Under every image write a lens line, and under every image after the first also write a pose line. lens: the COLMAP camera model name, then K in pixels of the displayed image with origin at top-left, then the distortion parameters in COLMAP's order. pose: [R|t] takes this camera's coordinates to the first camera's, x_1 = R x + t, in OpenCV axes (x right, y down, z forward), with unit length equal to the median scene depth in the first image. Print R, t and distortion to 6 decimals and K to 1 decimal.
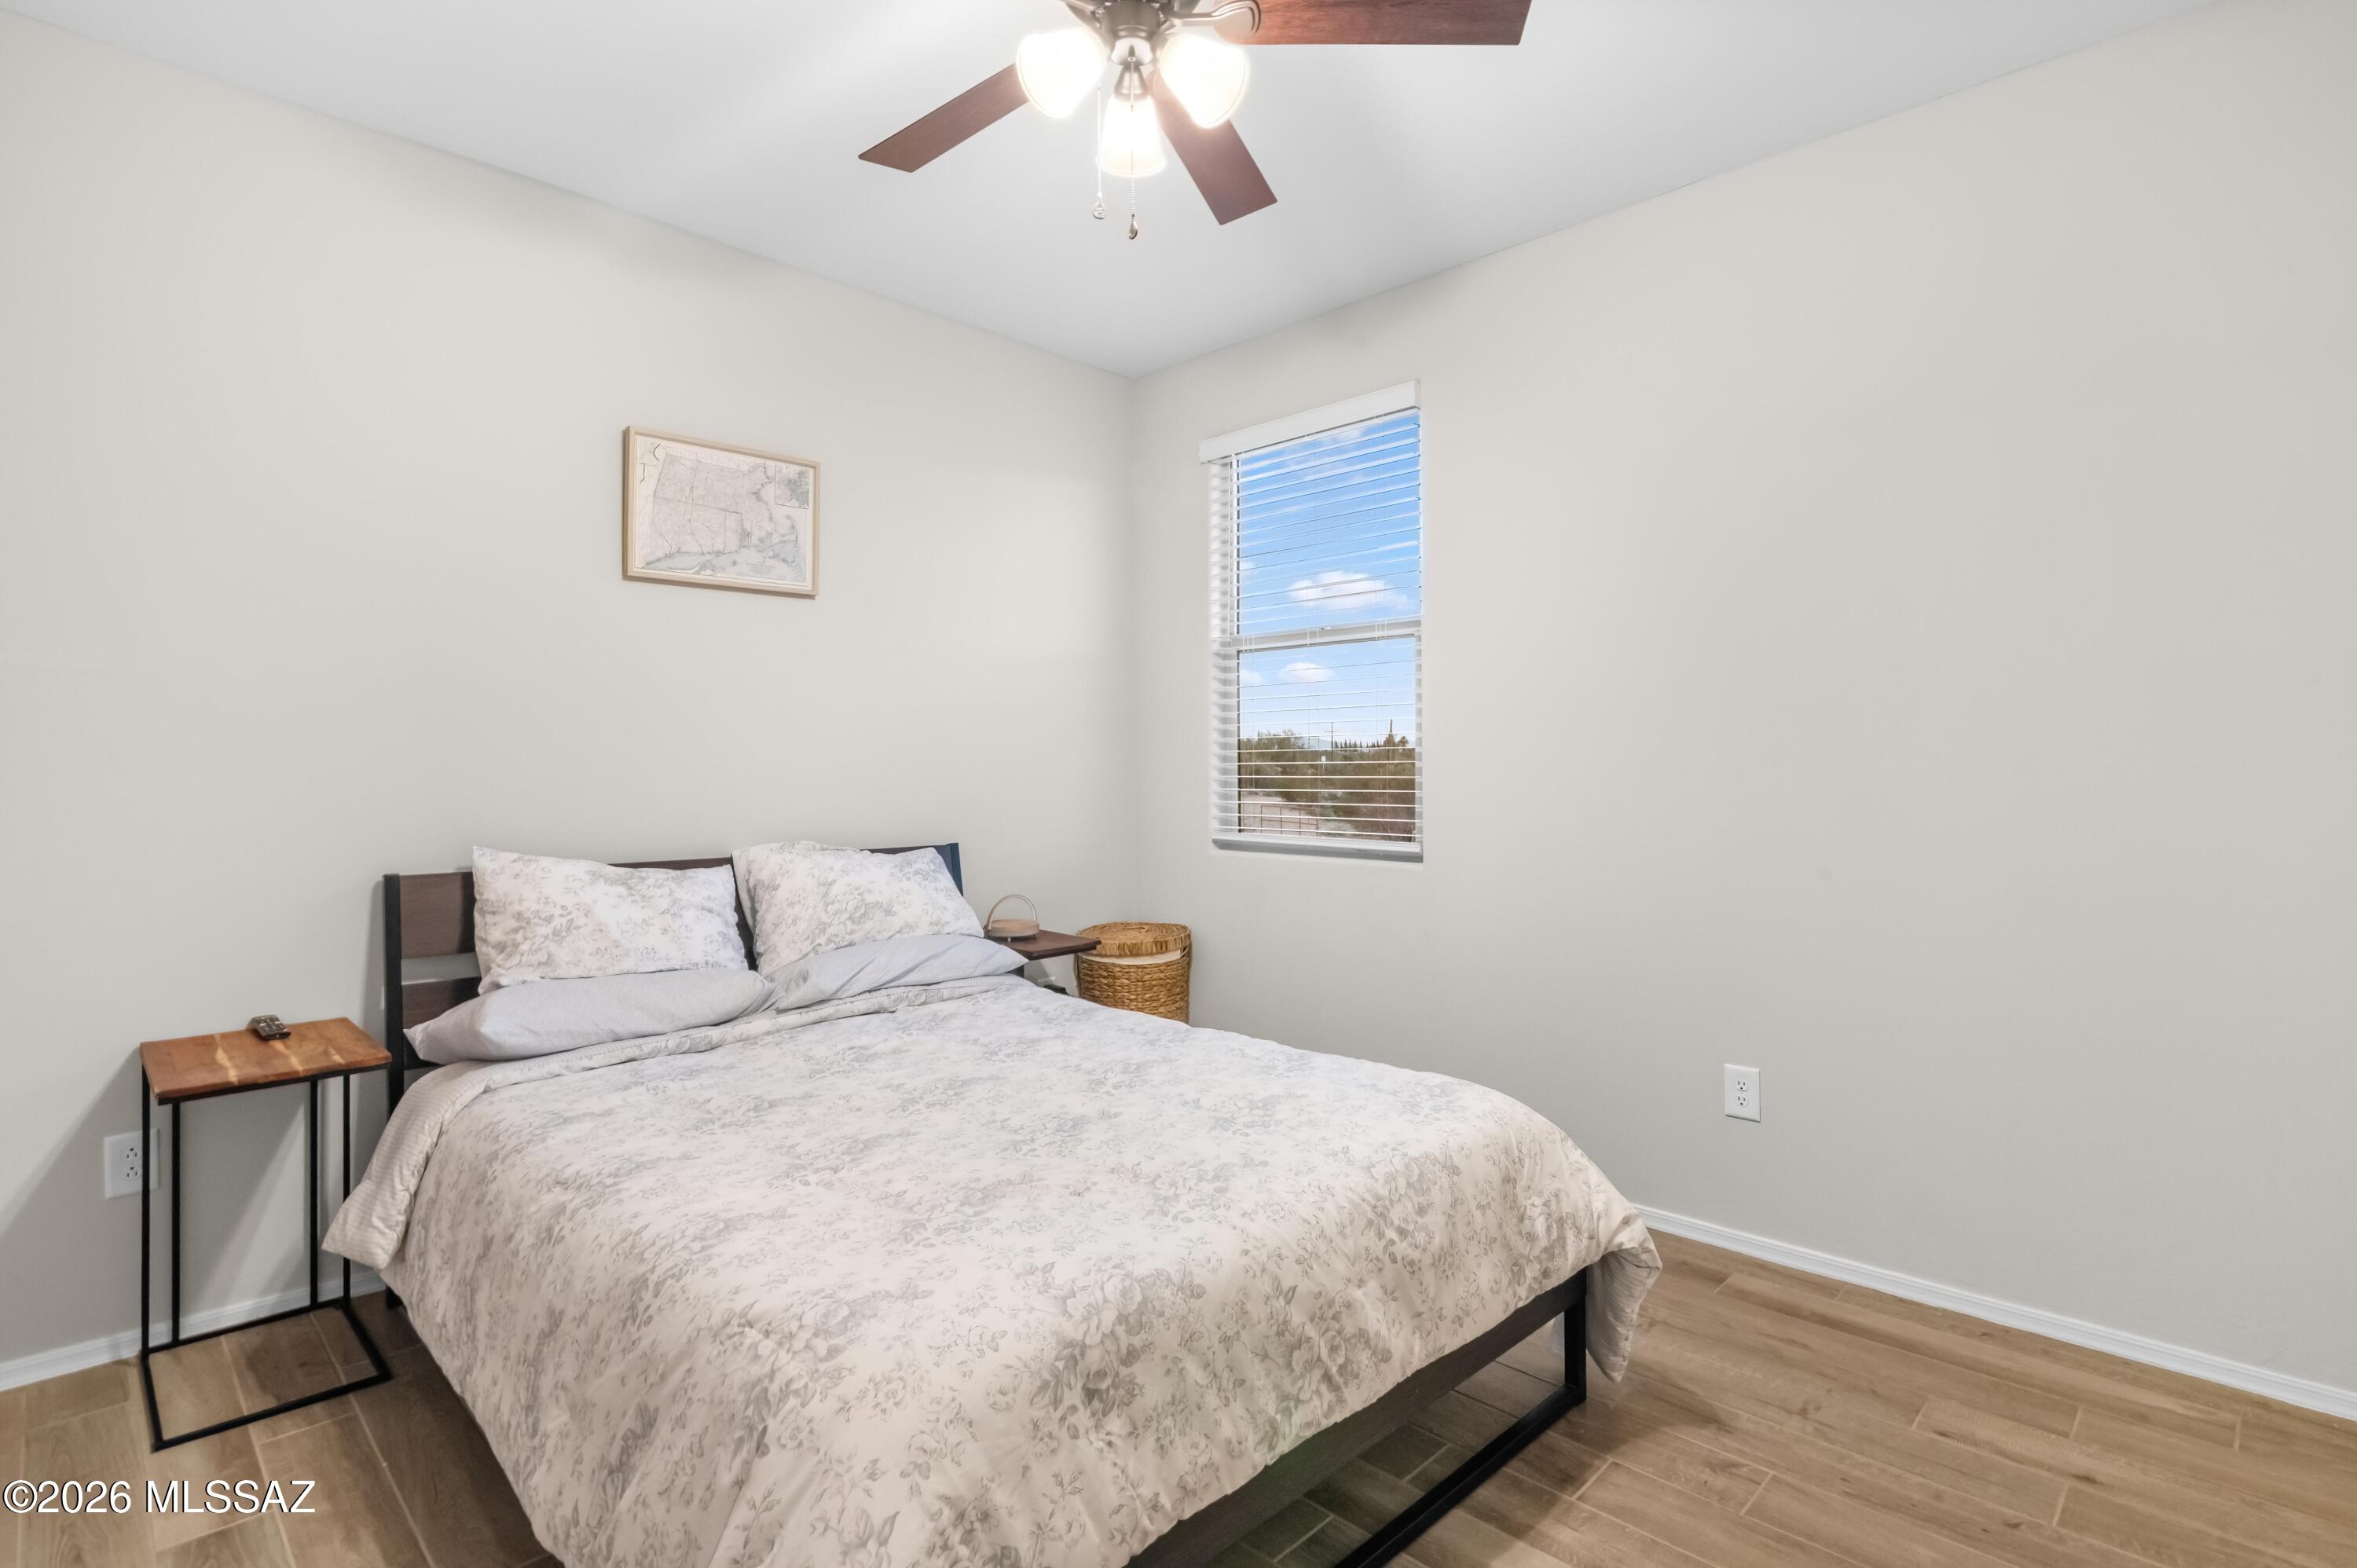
lens RADIAL K [[1134.1, 0, 1181.2], [0, 1134.1, 778.0], [0, 0, 1]] dist [0.000086, -0.000118]
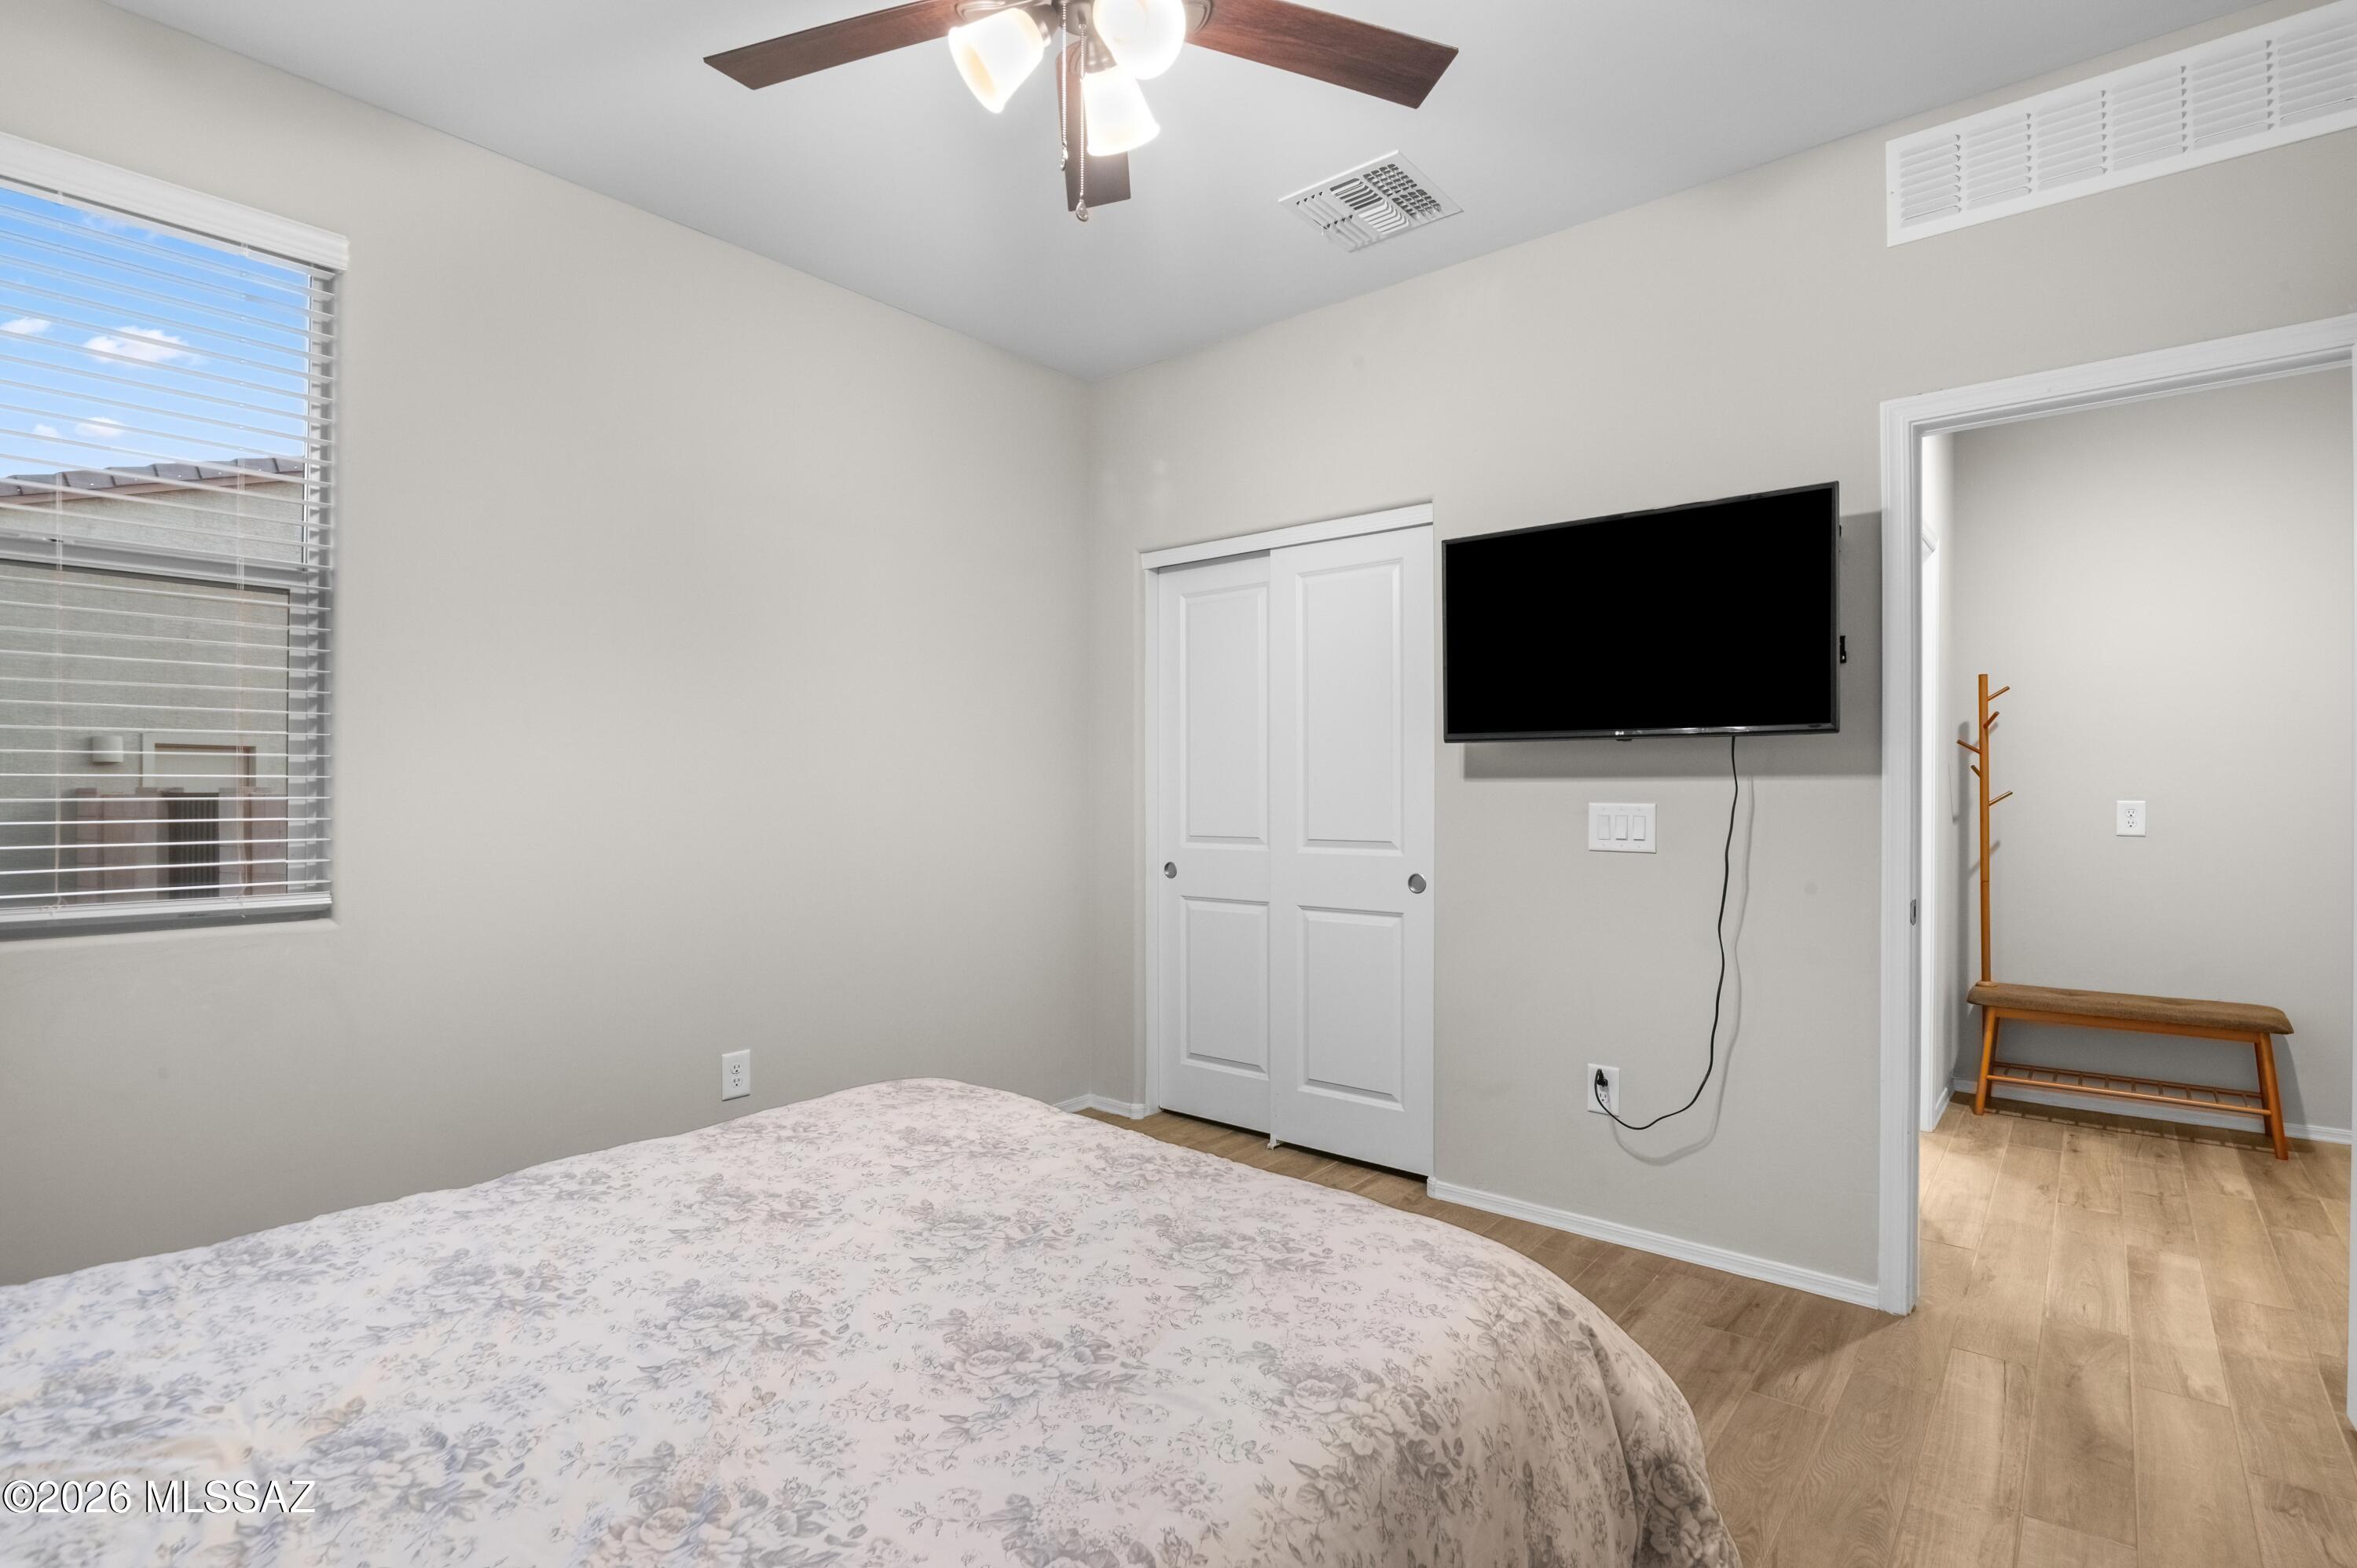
lens RADIAL K [[1117.0, 0, 1179.9], [0, 1117.0, 826.3], [0, 0, 1]] dist [-0.017920, -0.000888]
pose [[-0.088510, -0.027170, 0.995705, -1.126874], [0.008858, 0.999567, 0.028063, 0.004876], [-0.996036, 0.011304, -0.088231, 1.151866]]
